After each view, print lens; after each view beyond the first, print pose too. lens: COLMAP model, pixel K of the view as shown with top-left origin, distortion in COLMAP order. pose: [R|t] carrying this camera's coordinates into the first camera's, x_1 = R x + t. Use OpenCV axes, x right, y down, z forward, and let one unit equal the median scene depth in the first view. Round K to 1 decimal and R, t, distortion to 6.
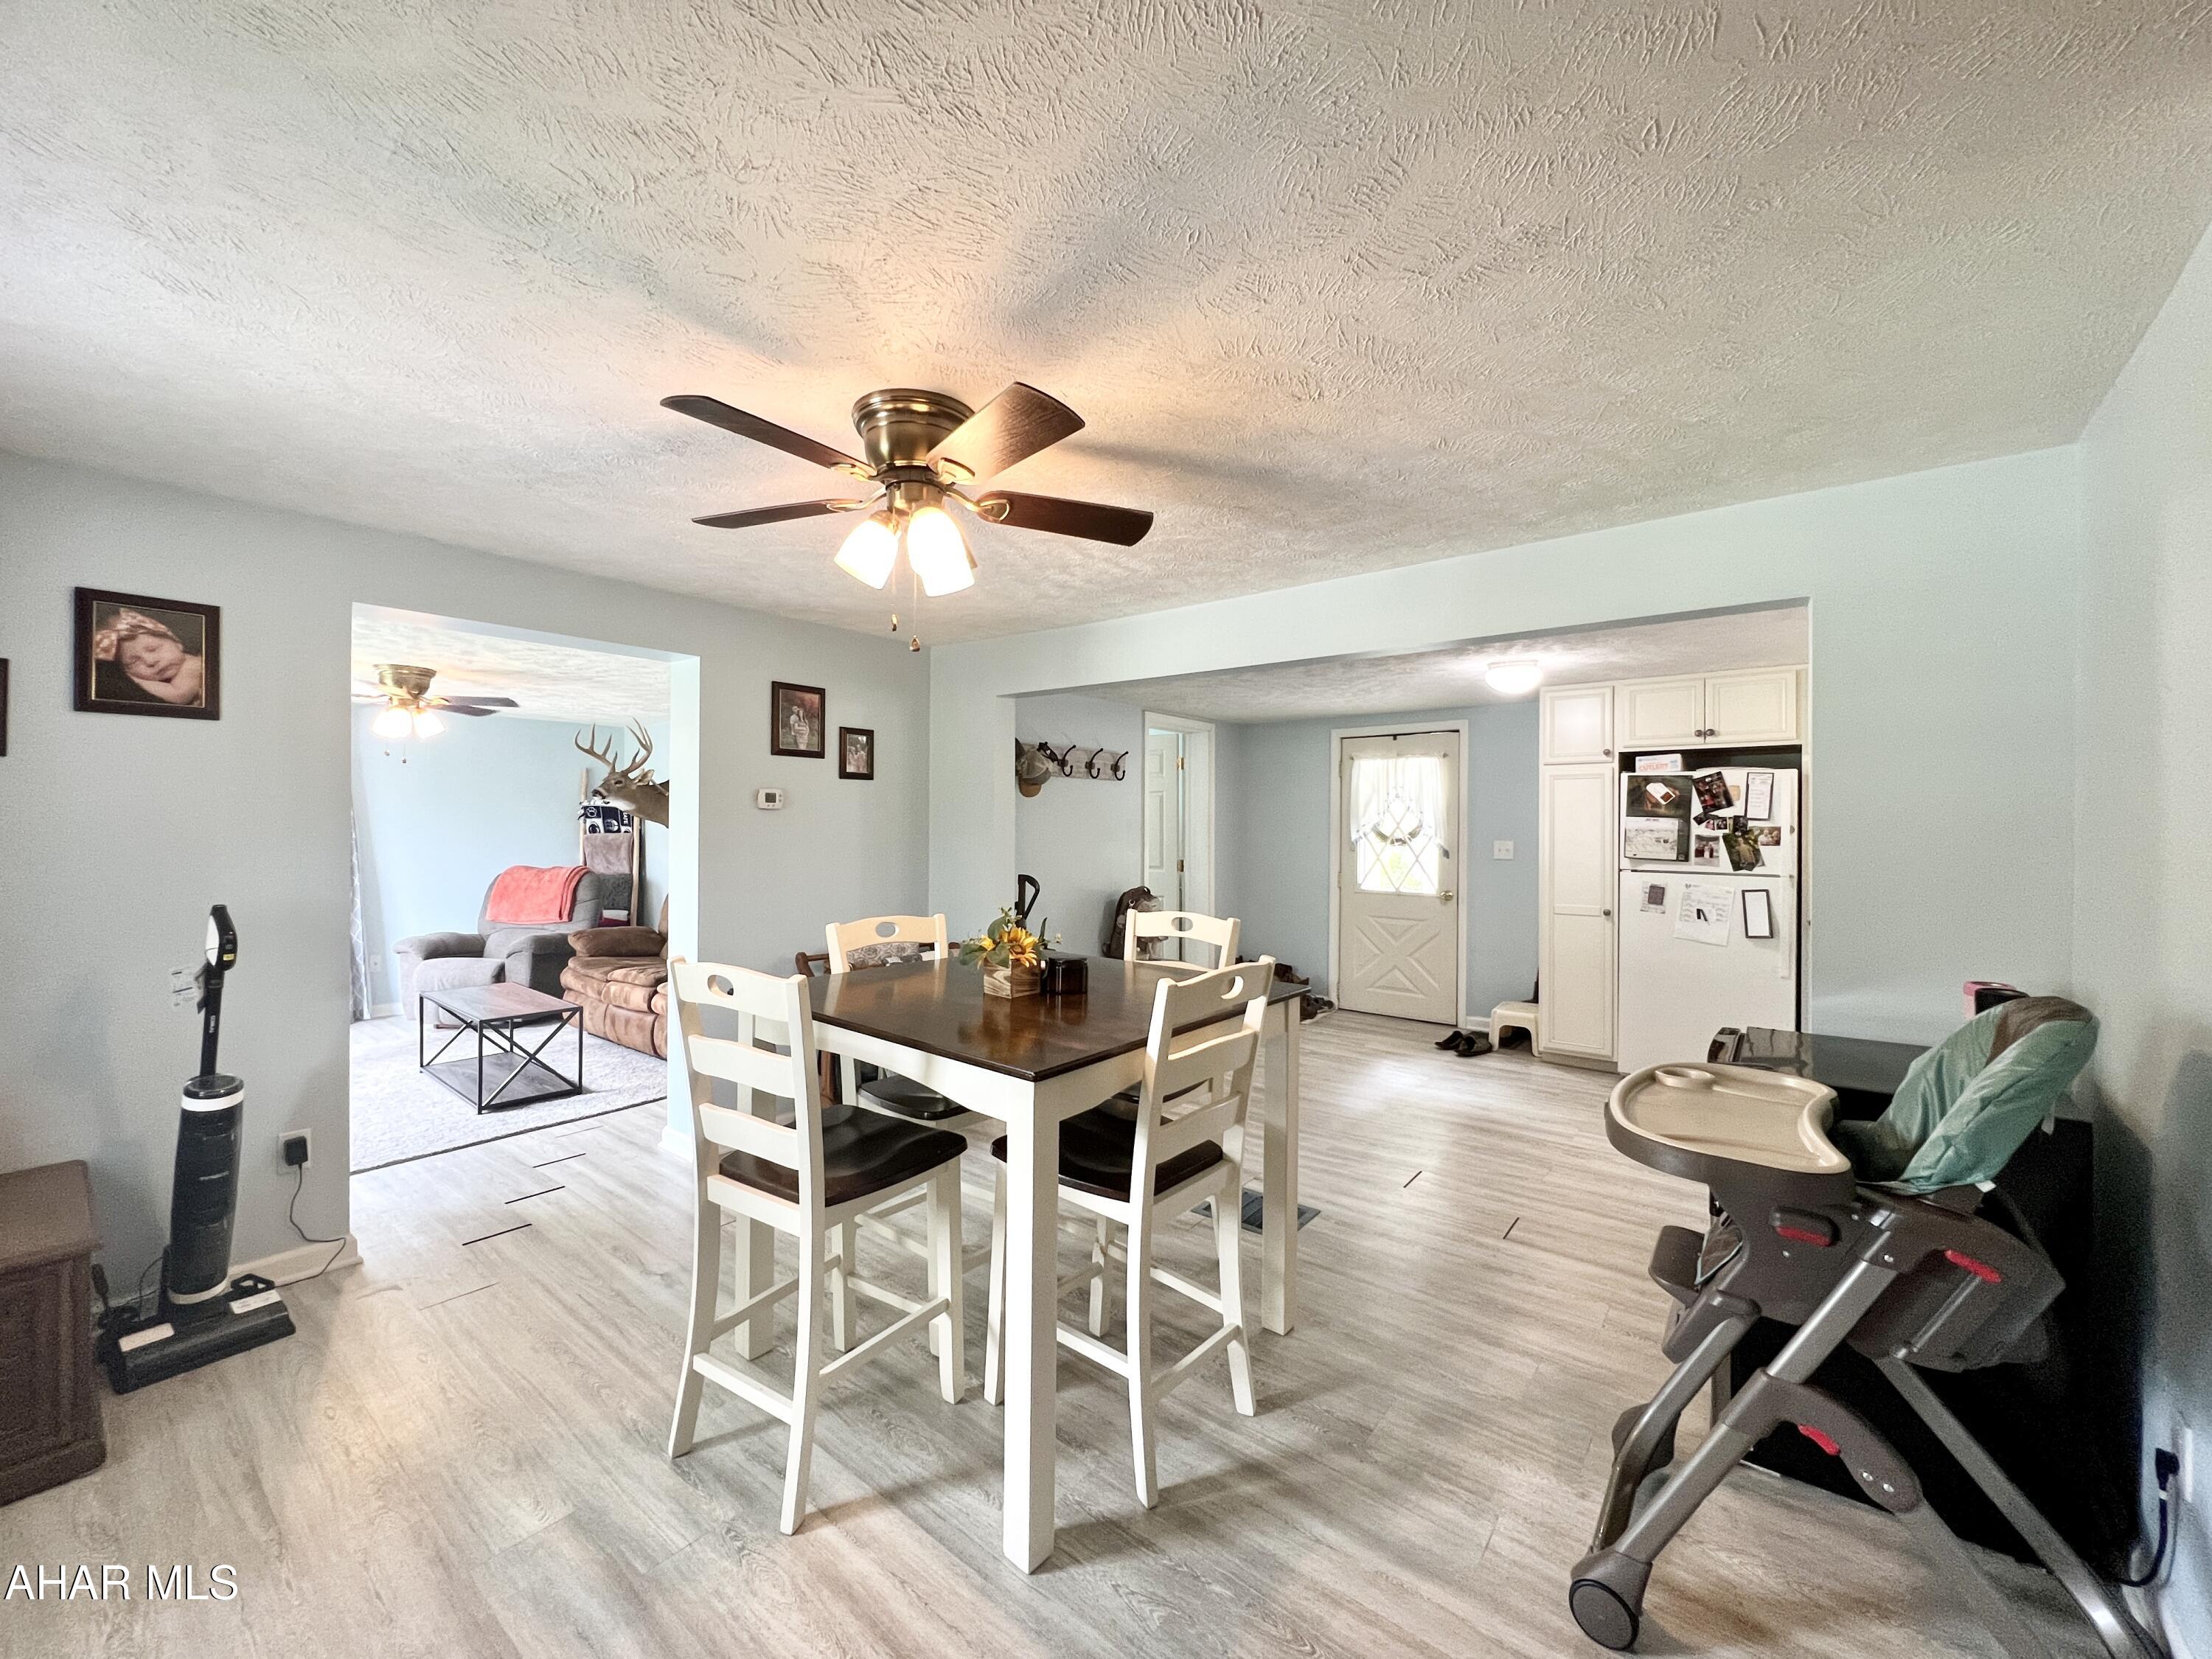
lens RADIAL K [[884.9, 0, 1102.8], [0, 884.9, 821.2], [0, 0, 1]] dist [0.000162, -0.000447]
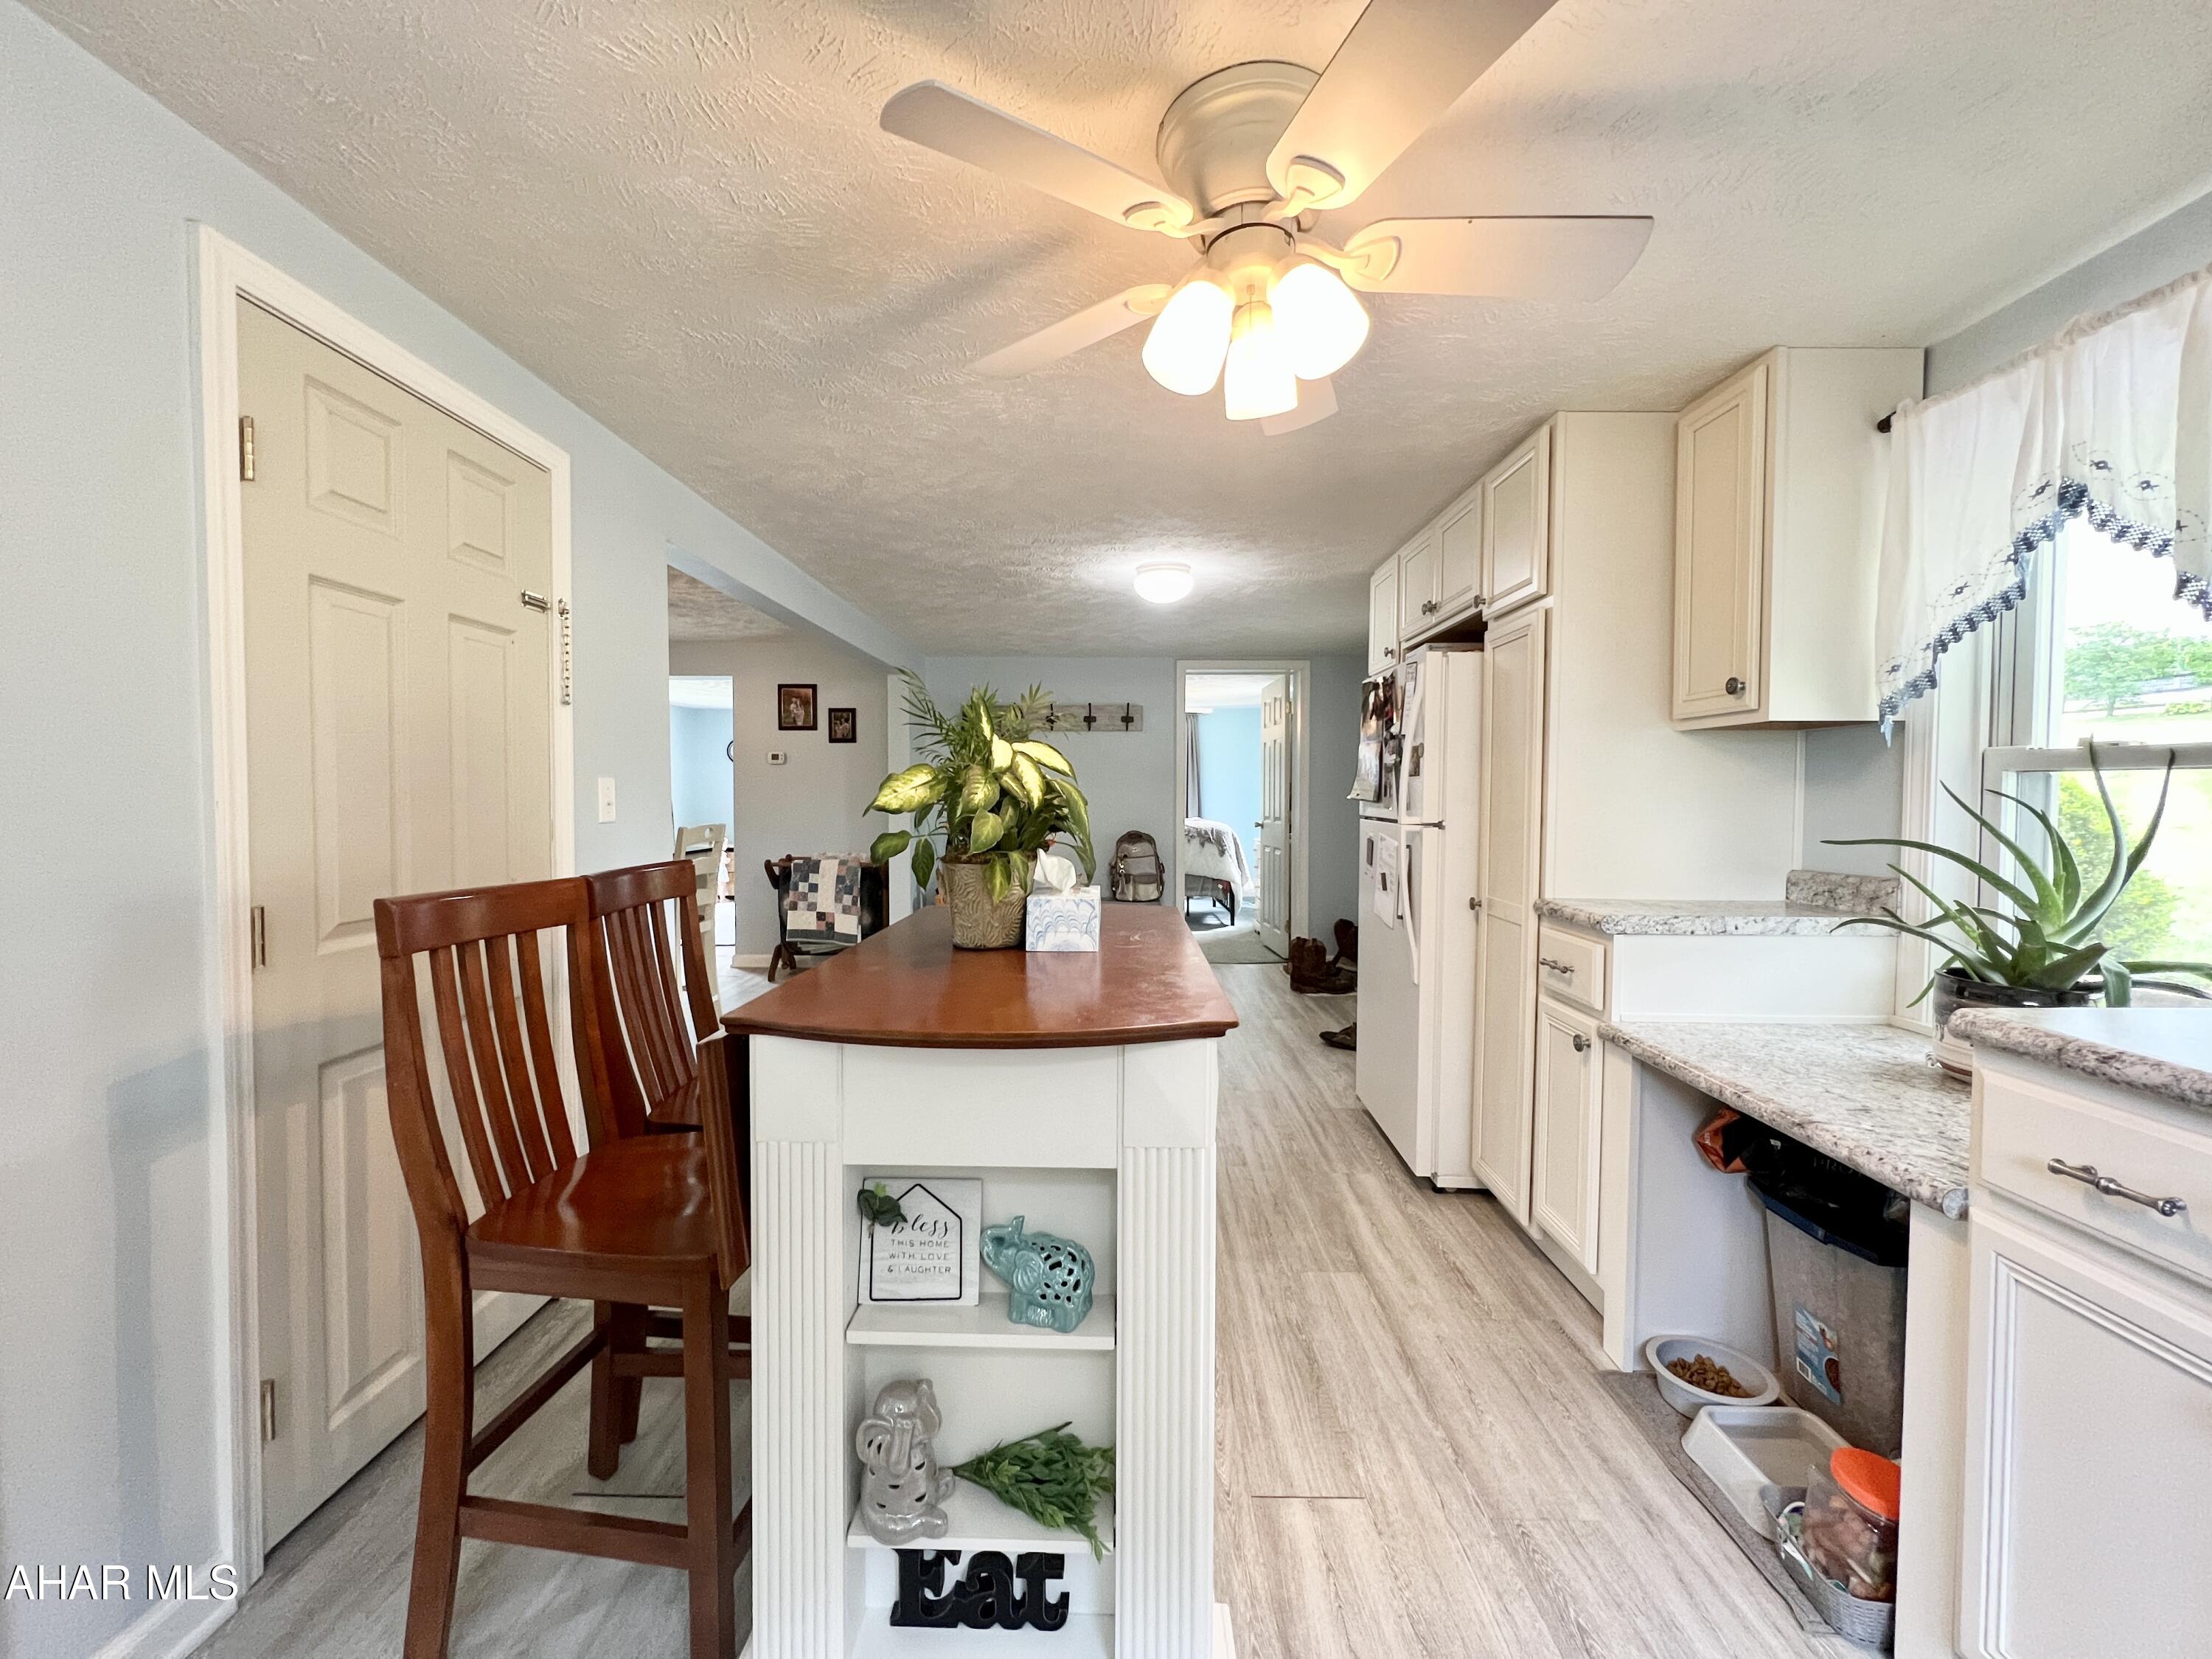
lens RADIAL K [[884.9, 0, 1110.7], [0, 884.9, 829.5], [0, 0, 1]] dist [0.000162, -0.000447]
pose [[0.610235, 0.028327, -0.791714, 1.049149], [0.004449, 0.999222, 0.039180, 0.037170], [0.792208, -0.027431, 0.609635, 0.408620]]
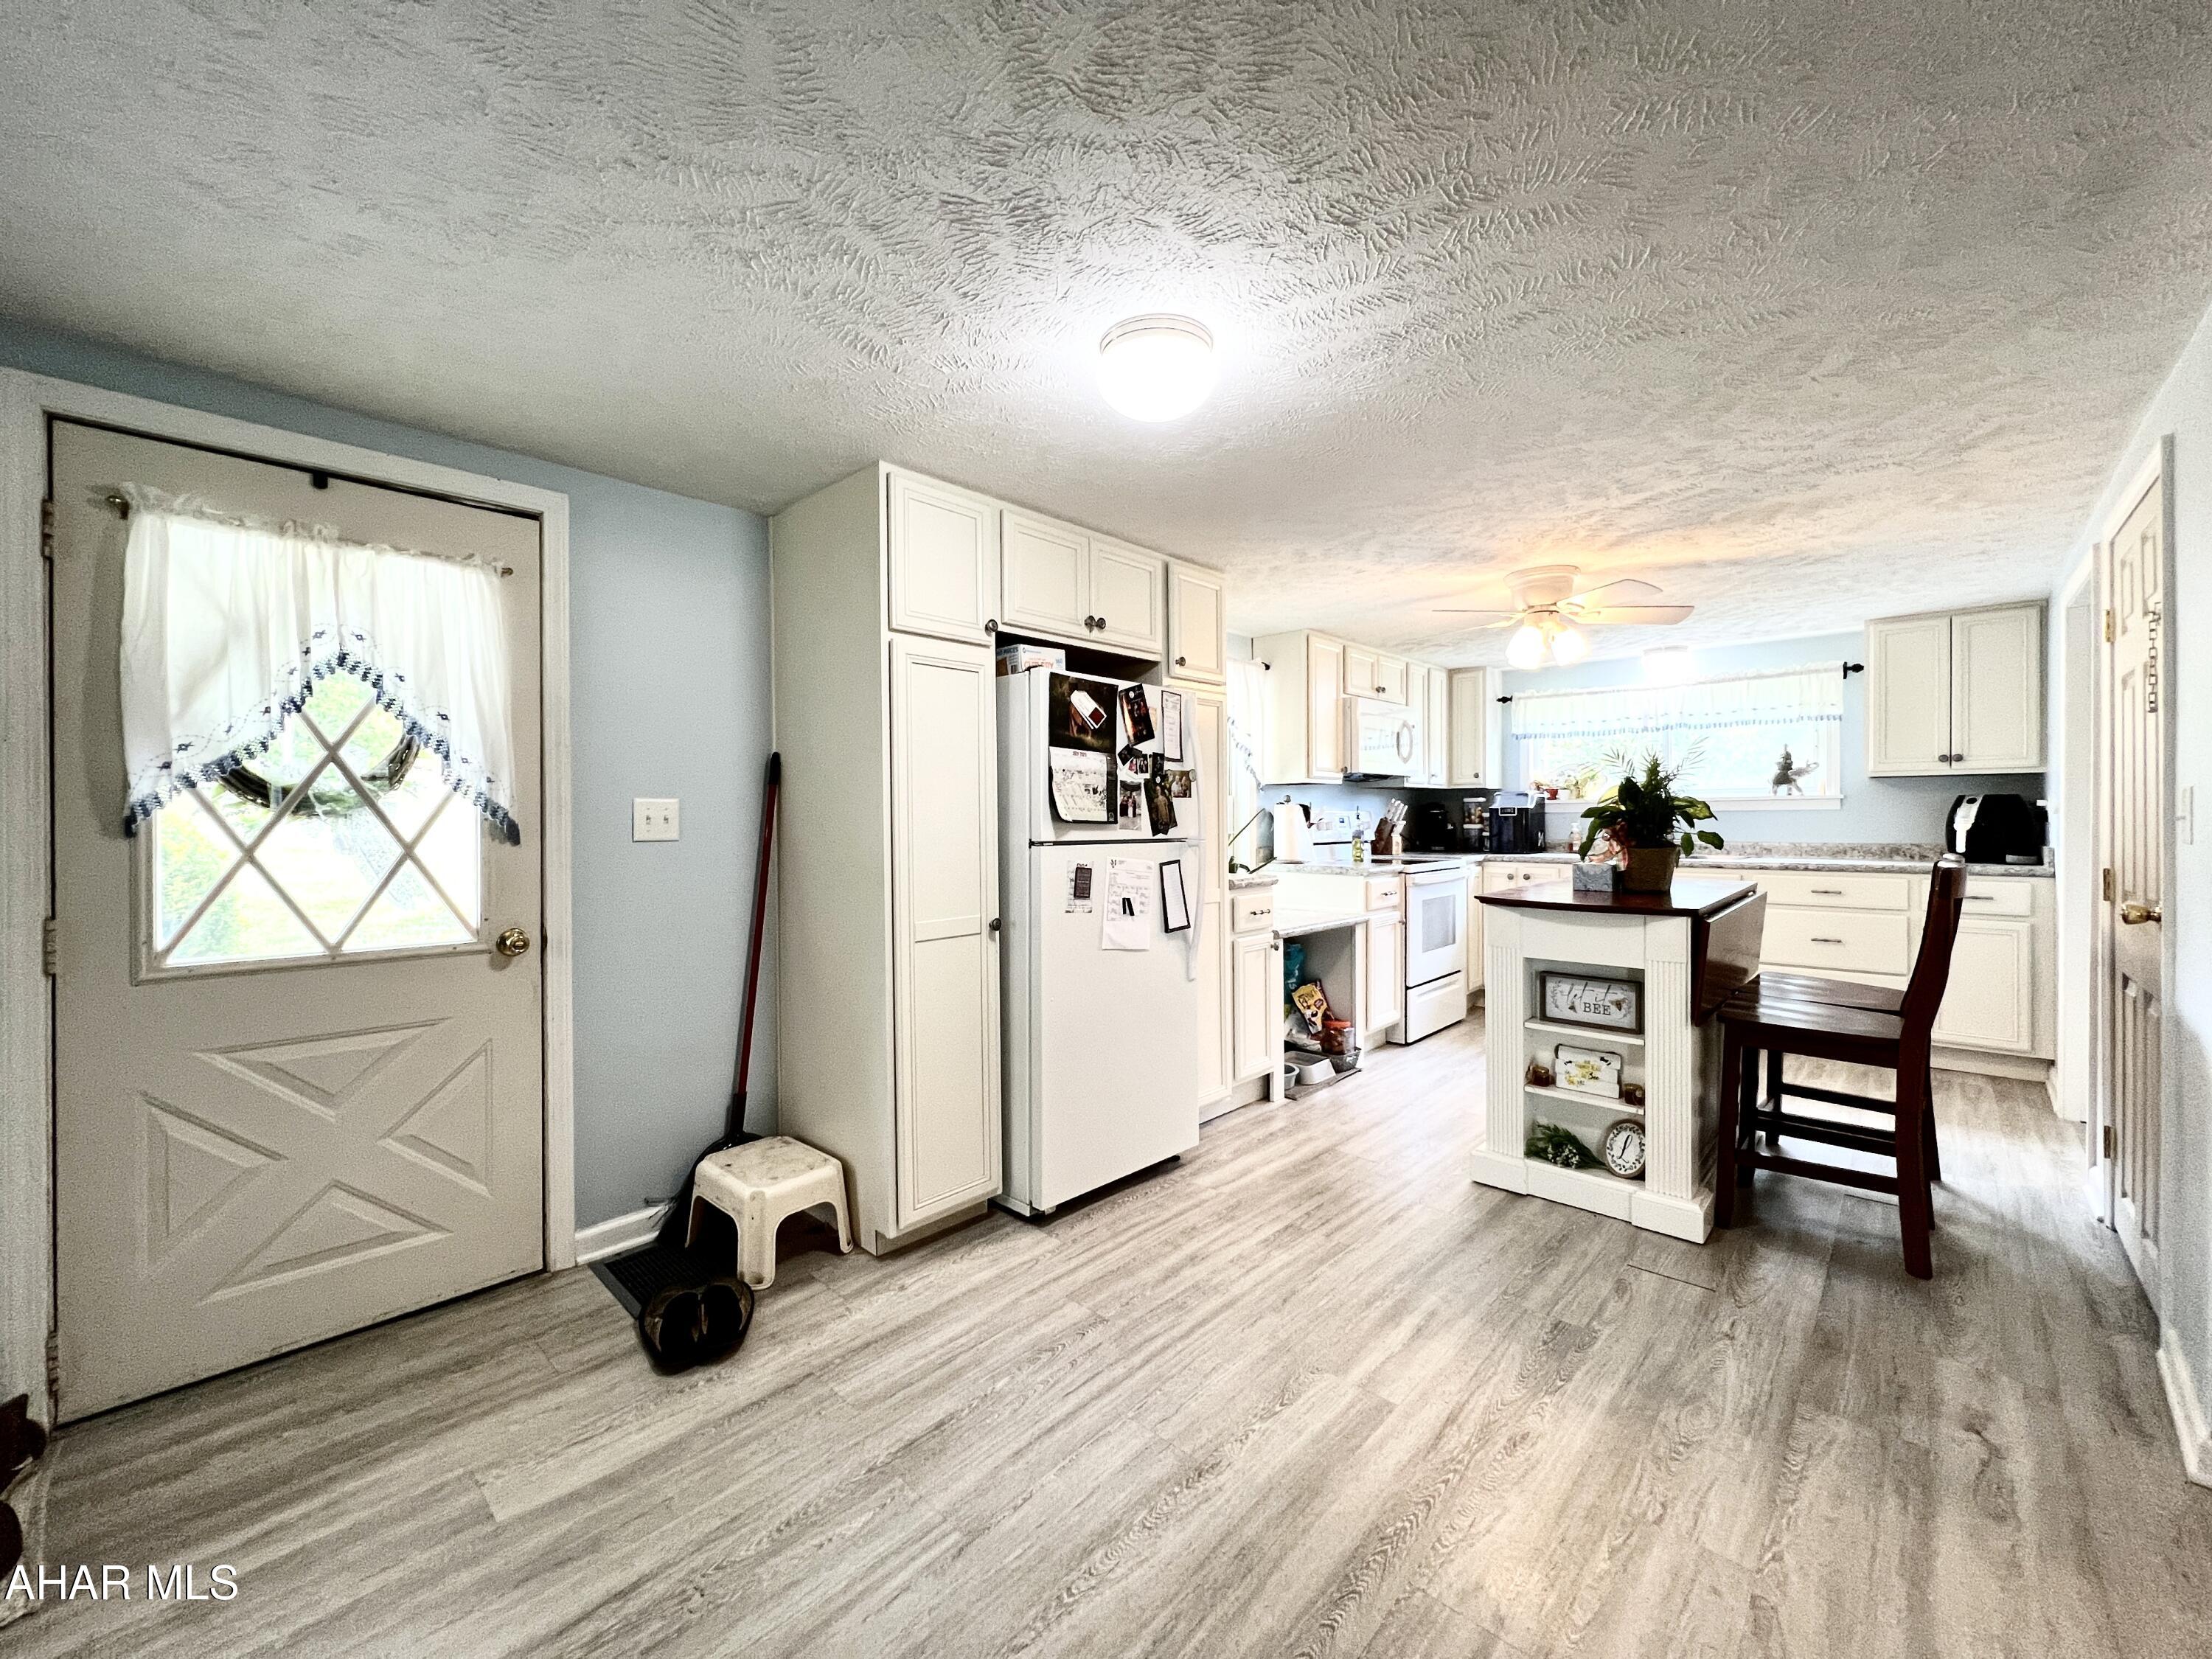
lens RADIAL K [[884.9, 0, 1098.4], [0, 884.9, 822.4], [0, 0, 1]] dist [0.000162, -0.000447]
pose [[0.093534, -0.012646, 0.995536, 0.044235], [0.000442, 0.999920, 0.012661, 0.035983], [-0.995616, -0.000744, 0.093532, 0.930909]]
